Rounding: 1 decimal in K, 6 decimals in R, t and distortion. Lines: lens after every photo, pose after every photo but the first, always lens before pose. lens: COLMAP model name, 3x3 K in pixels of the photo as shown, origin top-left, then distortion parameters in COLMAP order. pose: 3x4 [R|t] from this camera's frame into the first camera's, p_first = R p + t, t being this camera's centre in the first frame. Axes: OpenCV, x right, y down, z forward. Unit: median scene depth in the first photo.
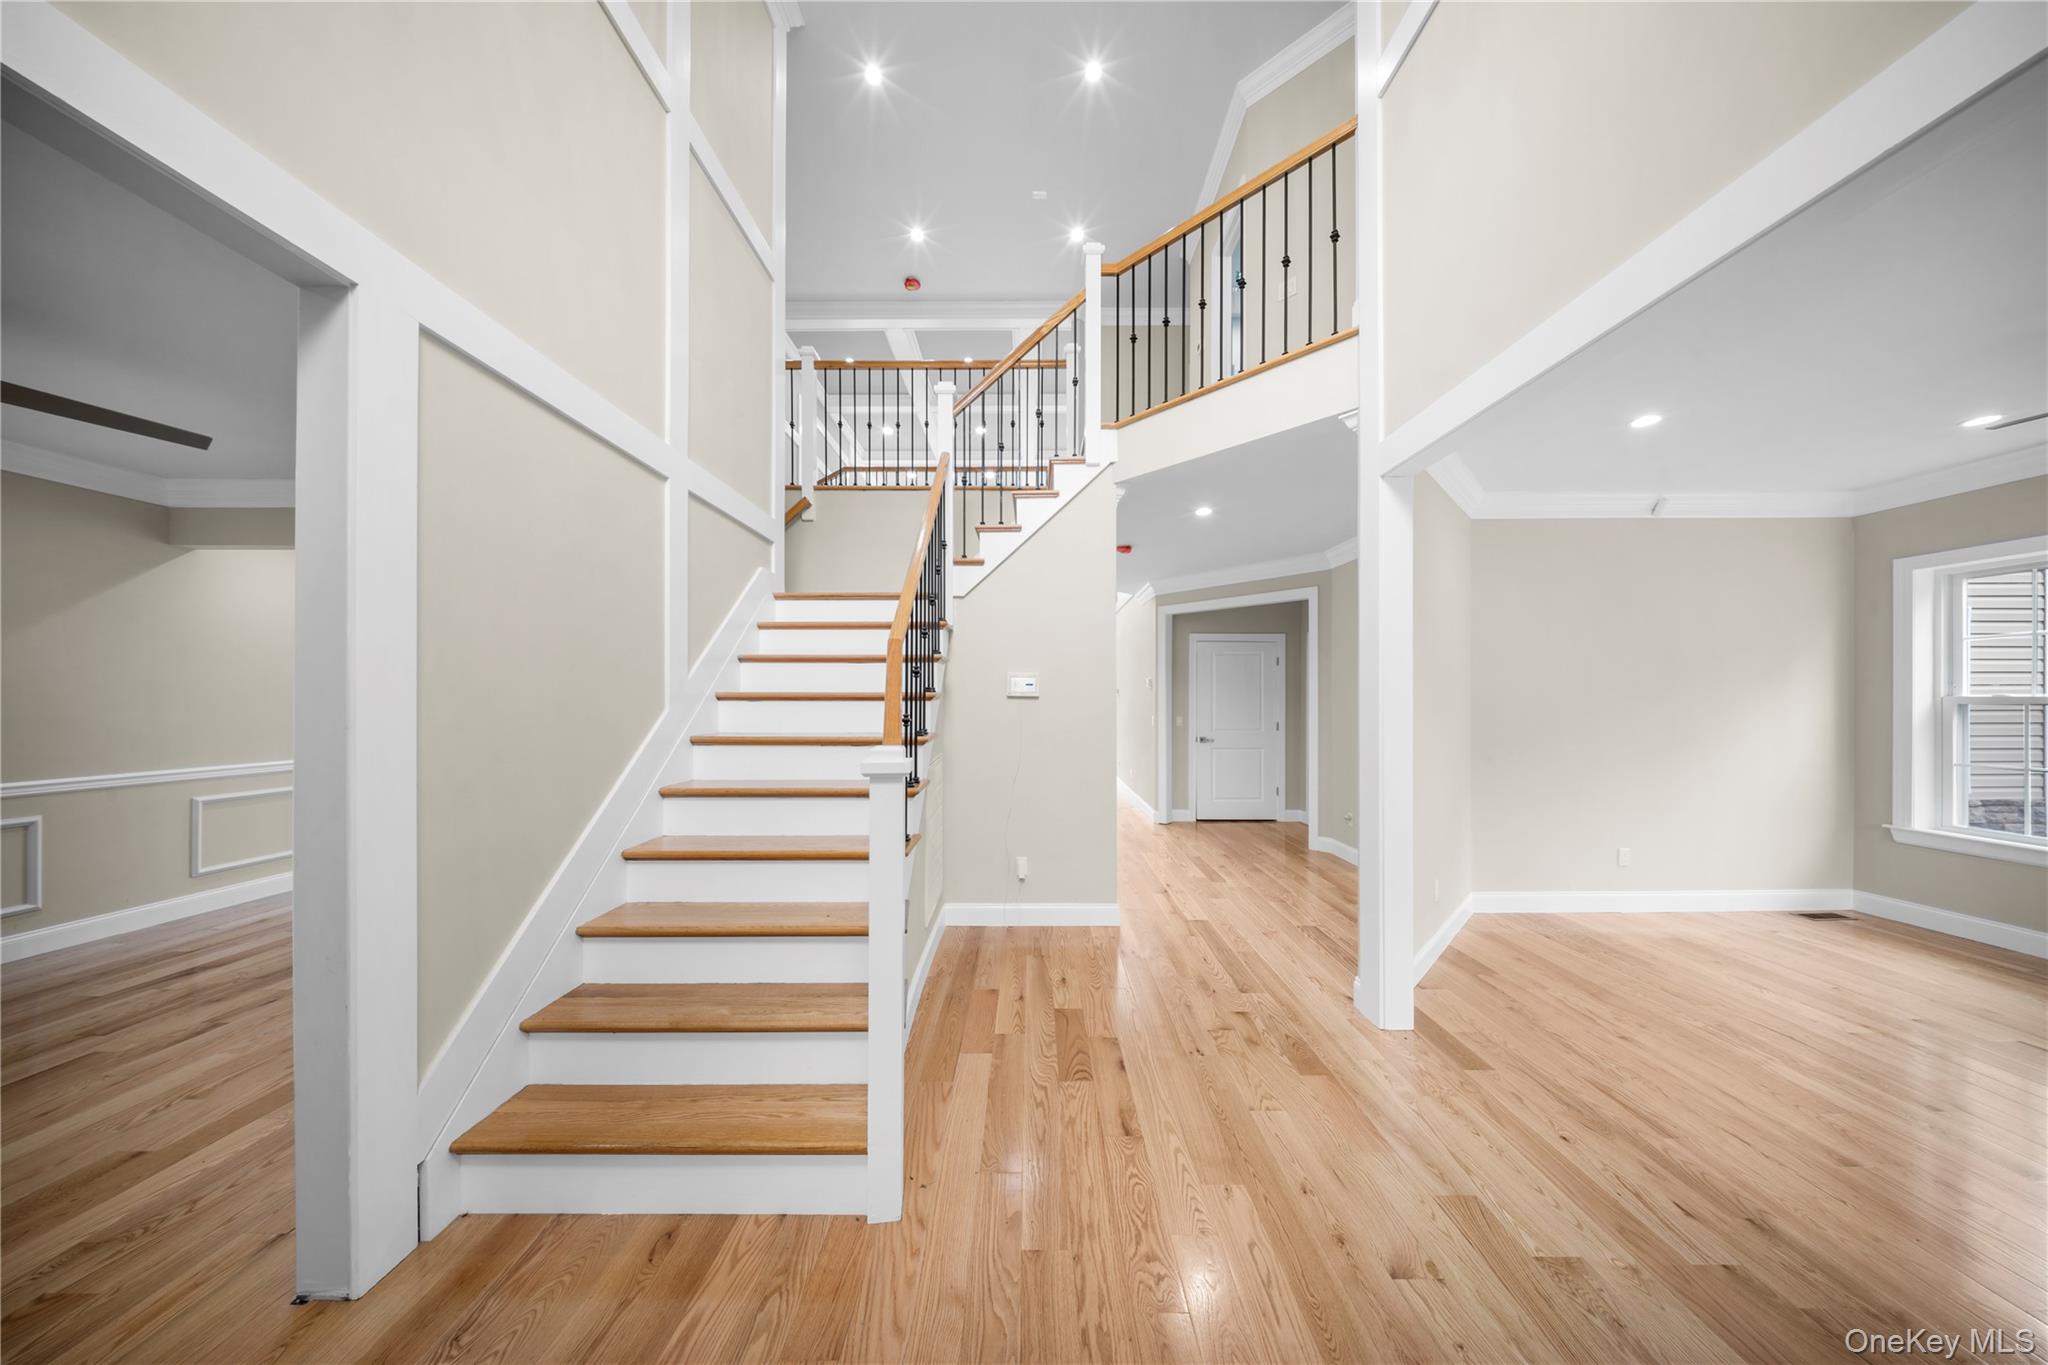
lens RADIAL K [[601.0, 0, 1021.8], [0, 601.0, 696.7], [0, 0, 1]] dist [-0.001519, -0.000204]
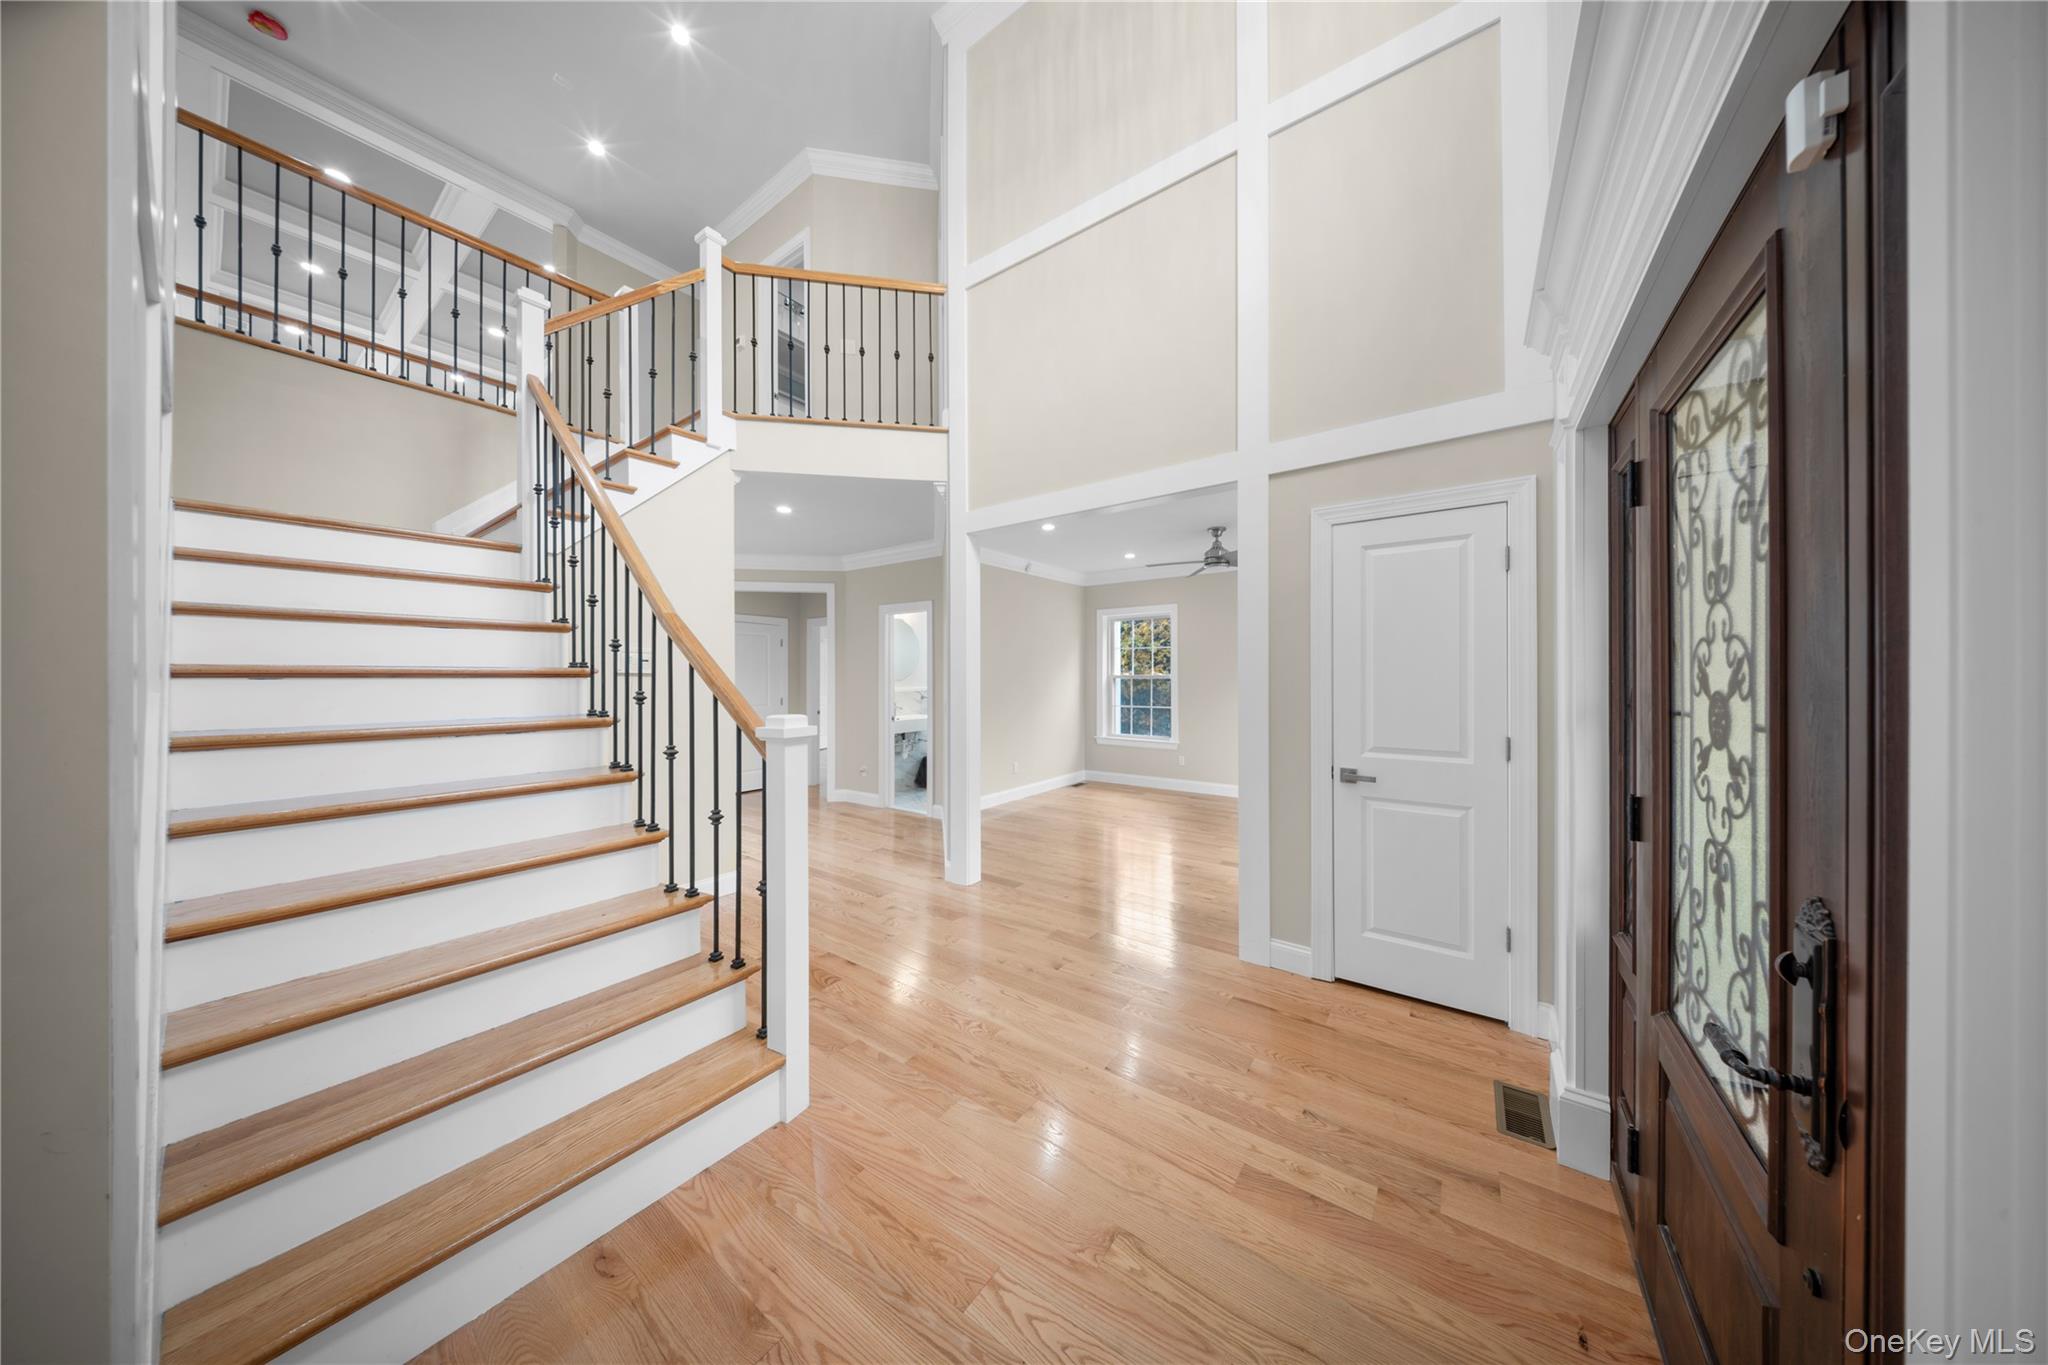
lens RADIAL K [[601.0, 0, 1022.7], [0, 601.0, 675.6], [0, 0, 1]] dist [-0.001519, -0.000204]
pose [[0.582327, 0.002260, 0.812951, -0.414110], [-0.000557, 0.999997, -0.002381, 0.005929], [-0.812954, 0.000934, 0.582327, -0.021279]]
